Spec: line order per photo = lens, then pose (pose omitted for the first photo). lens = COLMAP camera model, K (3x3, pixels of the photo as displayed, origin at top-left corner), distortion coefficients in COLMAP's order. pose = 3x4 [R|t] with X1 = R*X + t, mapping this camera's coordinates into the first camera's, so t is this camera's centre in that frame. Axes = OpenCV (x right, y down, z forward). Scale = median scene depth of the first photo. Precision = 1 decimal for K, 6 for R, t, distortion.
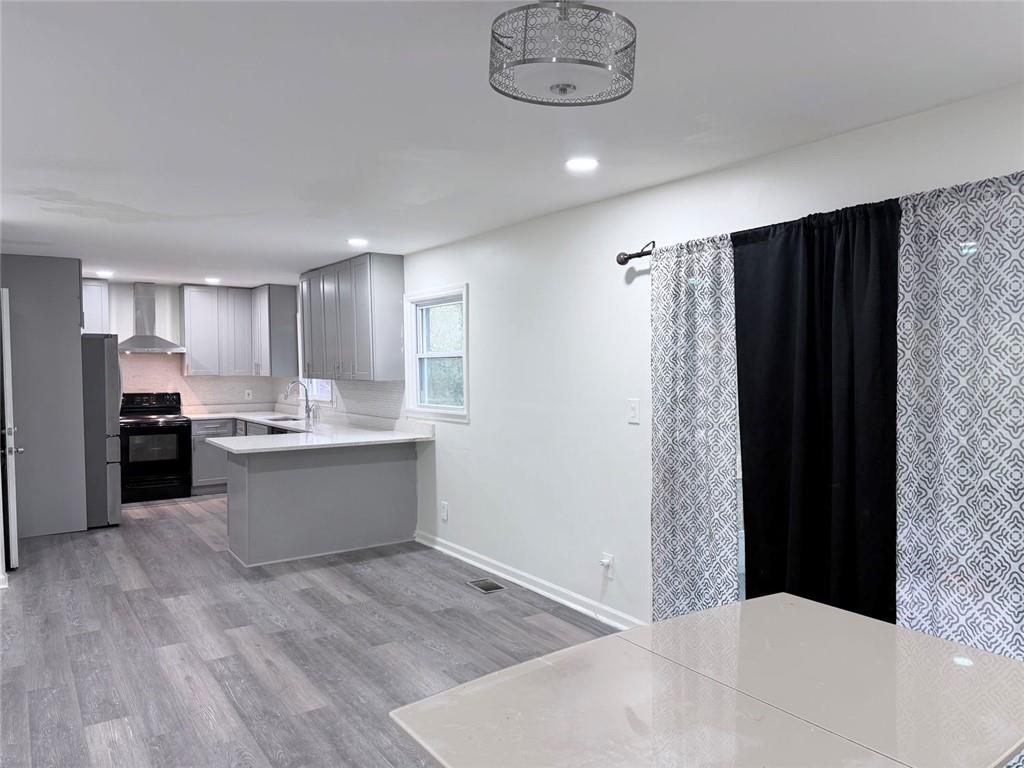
lens RADIAL K [[729.5, 0, 523.1], [0, 729.5, 379.3], [0, 0, 1]] dist [0.059790, -0.069877]
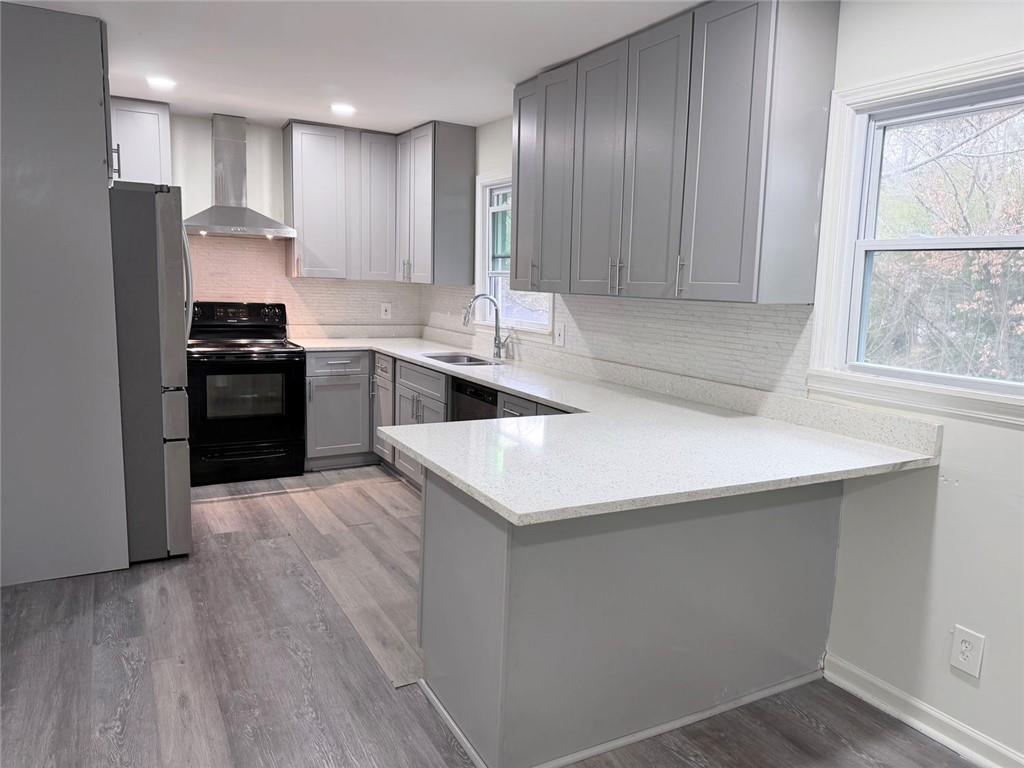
lens RADIAL K [[729.5, 0, 516.3], [0, 729.5, 379.8], [0, 0, 1]] dist [0.059790, -0.069877]
pose [[0.994258, 0.053308, -0.092785, -0.223565], [-0.042225, 0.992168, 0.117559, 0.000810], [0.098325, -0.112966, 0.988722, 0.425326]]
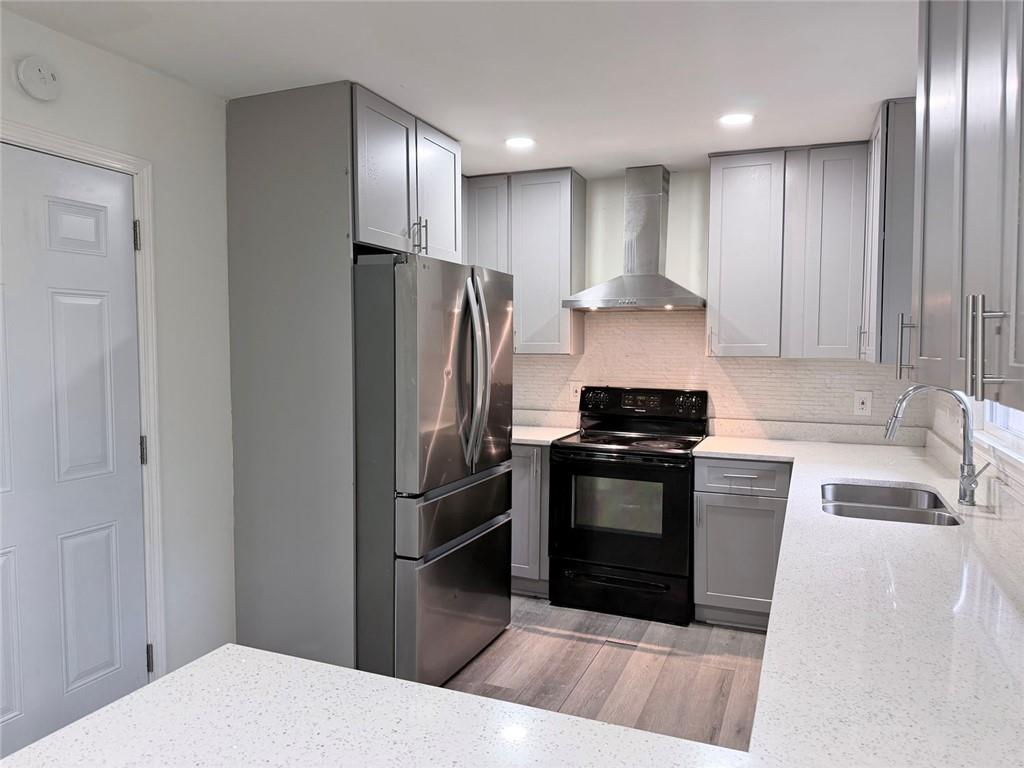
lens RADIAL K [[729.5, 0, 510.6], [0, 729.5, 381.0], [0, 0, 1]] dist [0.059790, -0.069877]
pose [[0.534299, 0.054600, -0.843530, -0.141529], [-0.024575, 0.998493, 0.049065, -0.008861], [0.844938, -0.005486, 0.534836, 0.673824]]
